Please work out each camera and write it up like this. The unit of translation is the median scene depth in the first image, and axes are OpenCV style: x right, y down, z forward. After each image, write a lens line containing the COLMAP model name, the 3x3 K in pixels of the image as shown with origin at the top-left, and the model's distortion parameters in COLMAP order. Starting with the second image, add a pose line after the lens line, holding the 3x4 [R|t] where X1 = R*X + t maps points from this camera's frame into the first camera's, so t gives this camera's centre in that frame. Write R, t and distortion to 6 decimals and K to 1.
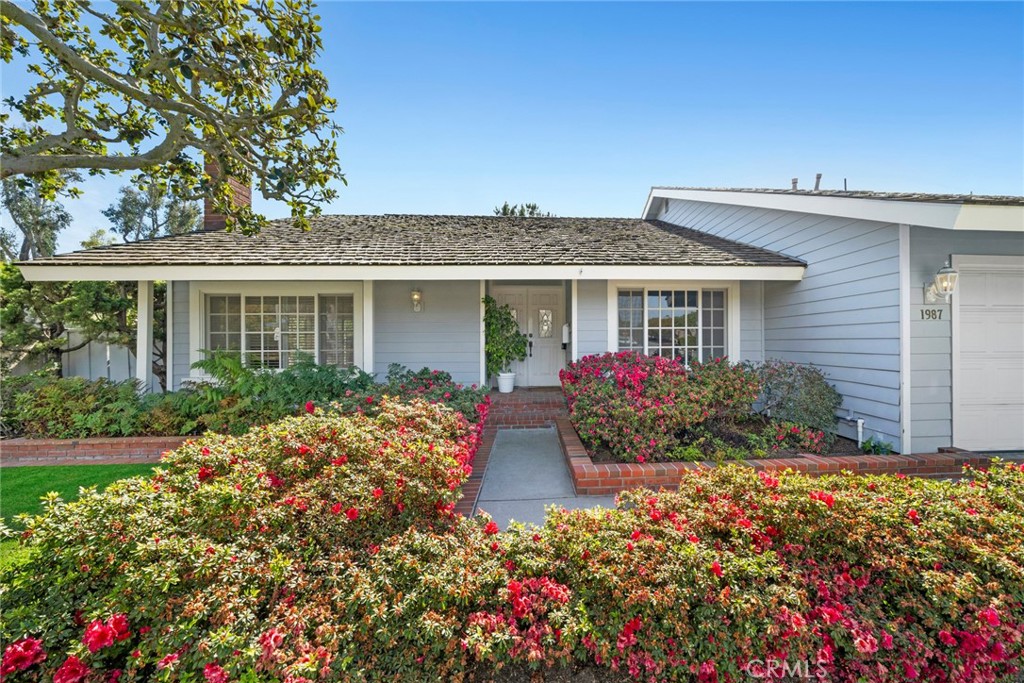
lens RADIAL K [[348.0, 0, 512.0], [0, 348.0, 341.5], [0, 0, 1]] dist [-0.001741, -0.000180]
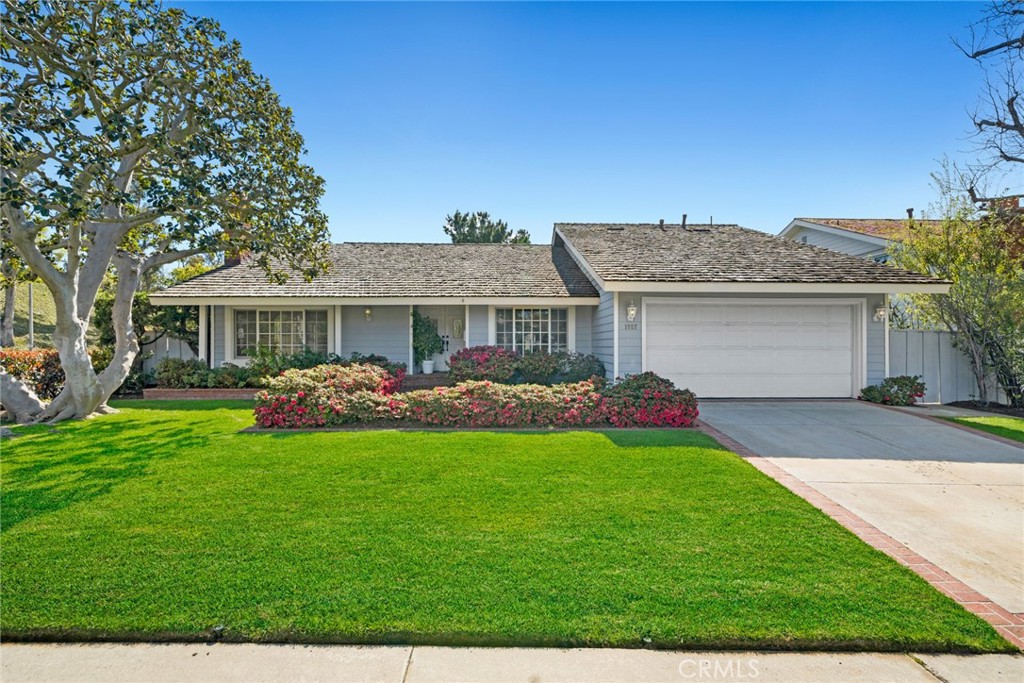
lens RADIAL K [[408.9, 0, 512.0], [0, 408.9, 341.5], [0, 0, 1]] dist [0.000140, 0.000000]
pose [[0.998019, 0.005317, 0.062690, 0.265536], [-0.004832, 0.999957, -0.007886, 0.019254], [-0.062730, 0.007568, 0.998002, -0.905406]]
